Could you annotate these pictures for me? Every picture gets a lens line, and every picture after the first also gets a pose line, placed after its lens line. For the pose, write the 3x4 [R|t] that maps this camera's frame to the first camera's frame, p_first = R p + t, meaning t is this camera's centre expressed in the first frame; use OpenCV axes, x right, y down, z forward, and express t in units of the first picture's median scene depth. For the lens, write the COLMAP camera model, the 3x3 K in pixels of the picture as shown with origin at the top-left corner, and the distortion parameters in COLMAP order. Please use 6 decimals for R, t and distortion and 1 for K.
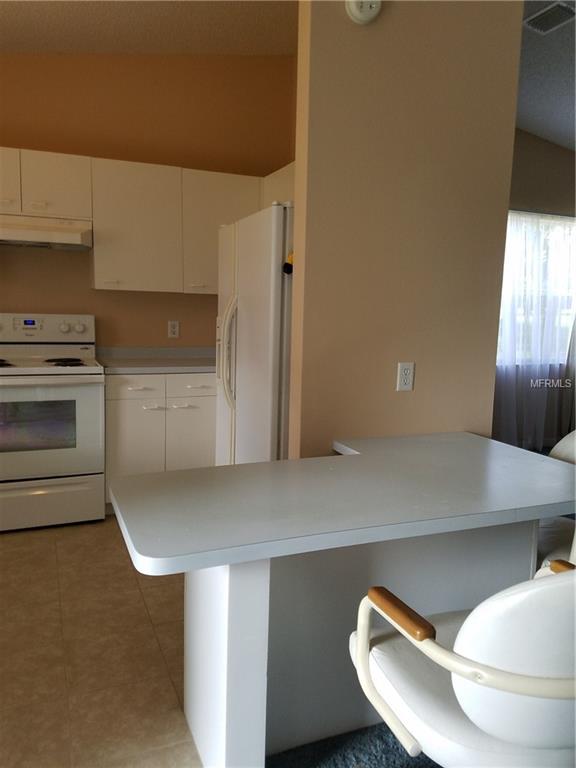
lens RADIAL K [[601.8, 0, 288.0], [0, 601.8, 384.0], [0, 0, 1]] dist [0.234556, -0.384378]
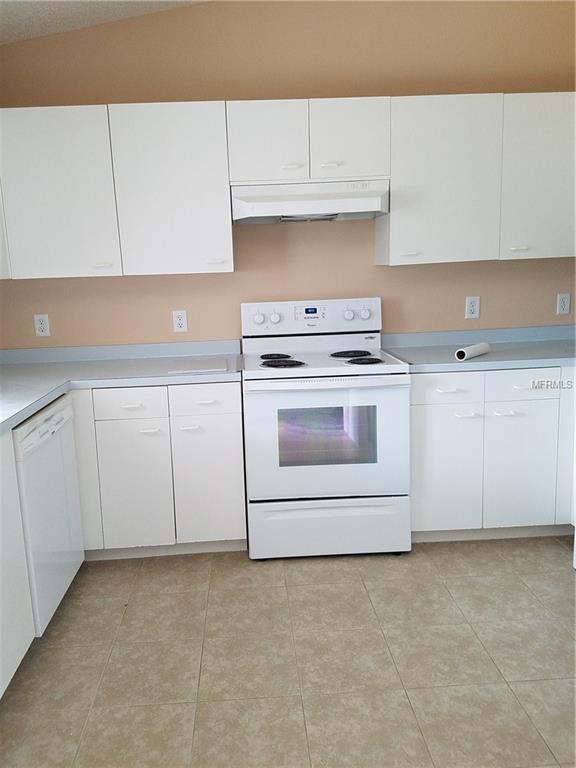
lens RADIAL K [[601.8, 0, 288.0], [0, 601.8, 384.0], [0, 0, 1]] dist [0.234556, -0.384378]
pose [[0.949528, 0.000342, -0.313681, -0.191532], [0.019087, 0.998083, 0.058866, -0.049394], [0.313100, -0.061882, 0.947702, 0.190473]]
